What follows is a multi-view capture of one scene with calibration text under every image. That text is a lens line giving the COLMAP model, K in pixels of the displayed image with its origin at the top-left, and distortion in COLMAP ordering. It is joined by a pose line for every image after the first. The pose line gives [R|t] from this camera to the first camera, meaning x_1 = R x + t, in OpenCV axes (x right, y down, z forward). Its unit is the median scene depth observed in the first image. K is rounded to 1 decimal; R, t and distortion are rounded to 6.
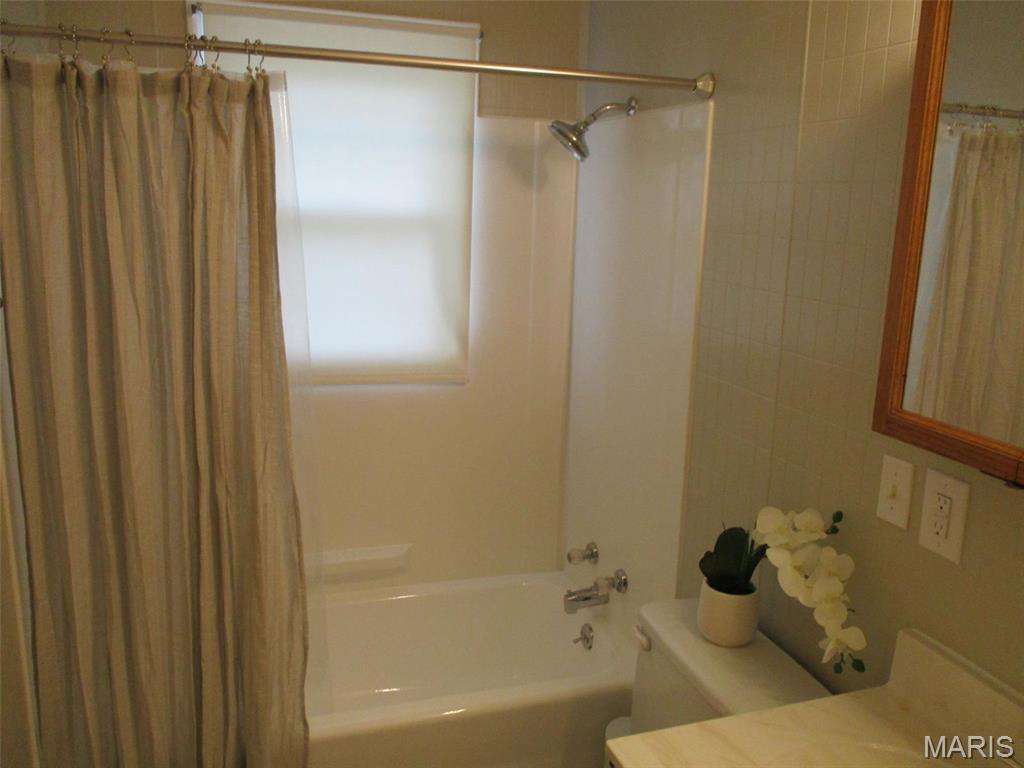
lens RADIAL K [[855.8, 0, 511.4], [0, 855.8, 382.9], [0, 0, 1]] dist [-0.023378, 0.003299]
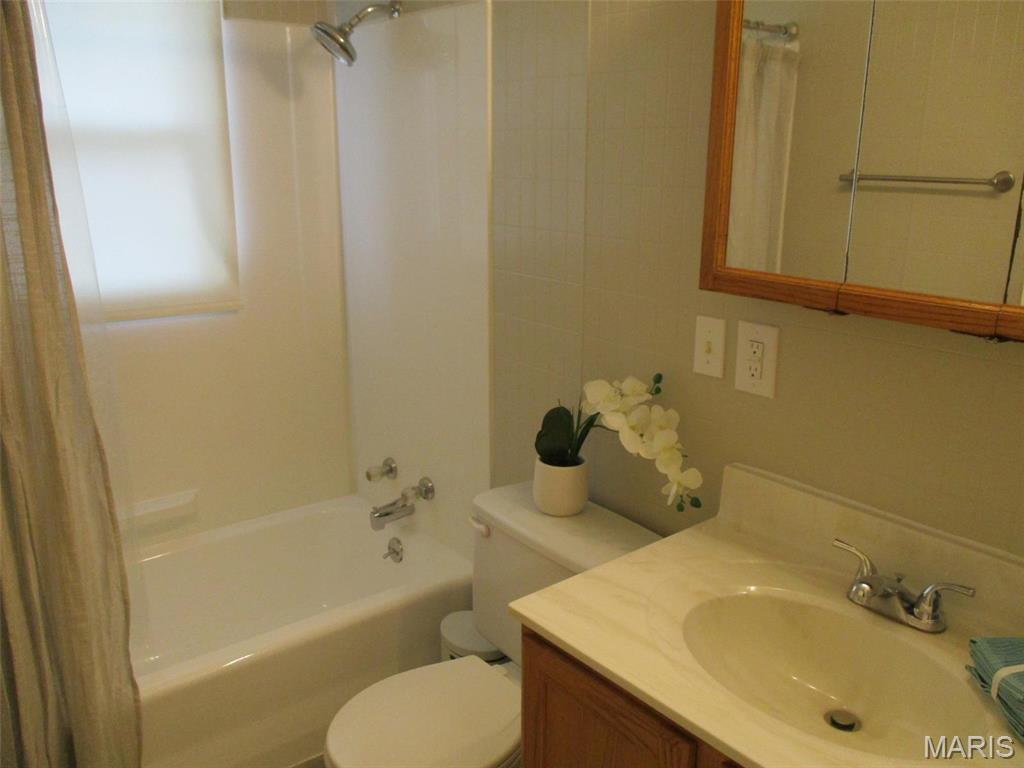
lens RADIAL K [[855.8, 0, 512.6], [0, 855.8, 385.0], [0, 0, 1]] dist [-0.023378, 0.003299]
pose [[0.934251, -0.117662, 0.336646, -0.149212], [0.094723, 0.991968, 0.083831, 0.047615], [-0.343806, -0.046431, 0.937892, 0.019150]]
